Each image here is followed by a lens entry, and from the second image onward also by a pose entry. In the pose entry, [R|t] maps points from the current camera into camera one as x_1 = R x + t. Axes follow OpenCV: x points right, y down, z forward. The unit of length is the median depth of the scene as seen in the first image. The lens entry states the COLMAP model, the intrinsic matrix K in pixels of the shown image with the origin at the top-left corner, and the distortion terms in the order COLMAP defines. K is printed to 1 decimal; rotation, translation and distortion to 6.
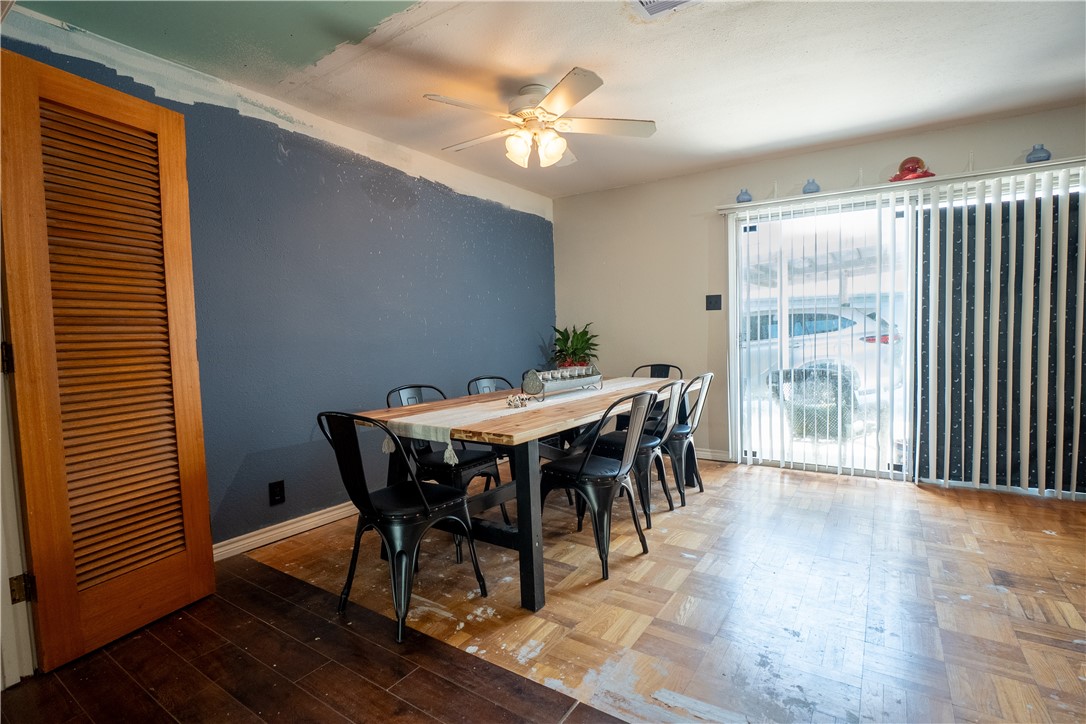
lens RADIAL K [[520.3, 0, 531.4], [0, 520.3, 360.5], [0, 0, 1]] dist [-0.040084, 0.008537]
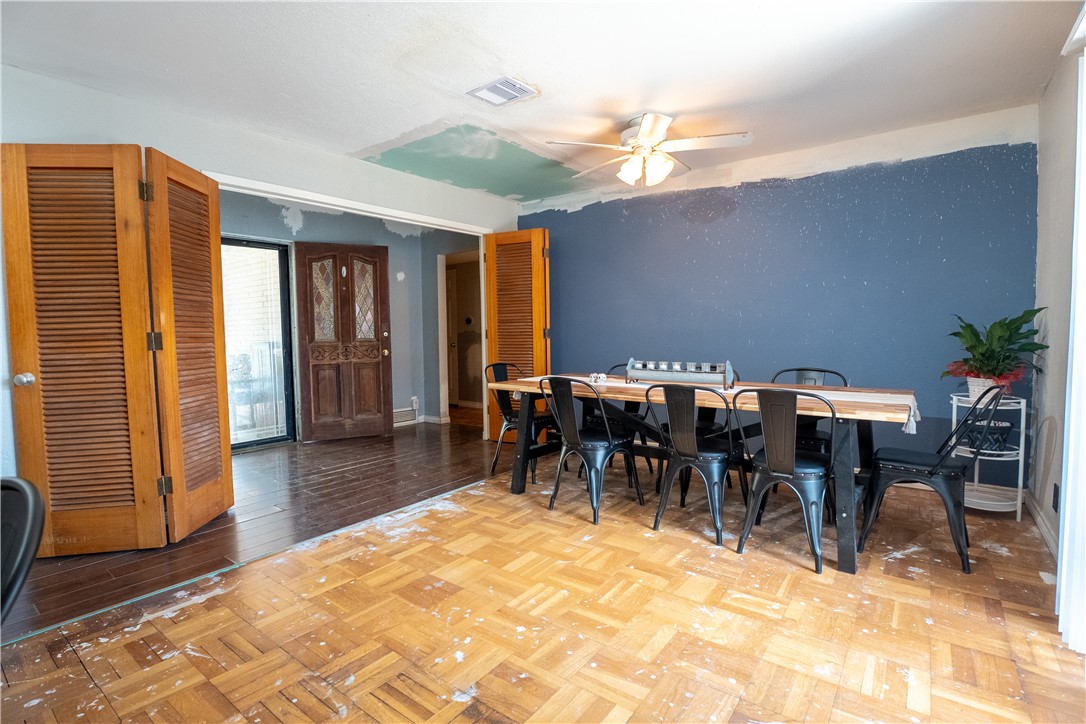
lens RADIAL K [[520.3, 0, 531.4], [0, 520.3, 360.5], [0, 0, 1]] dist [-0.040084, 0.008537]
pose [[-0.063058, 0.084165, -0.994455, 1.524128], [-0.038202, 0.995504, 0.086676, -0.090389], [0.997278, 0.043456, -0.059560, 1.027190]]
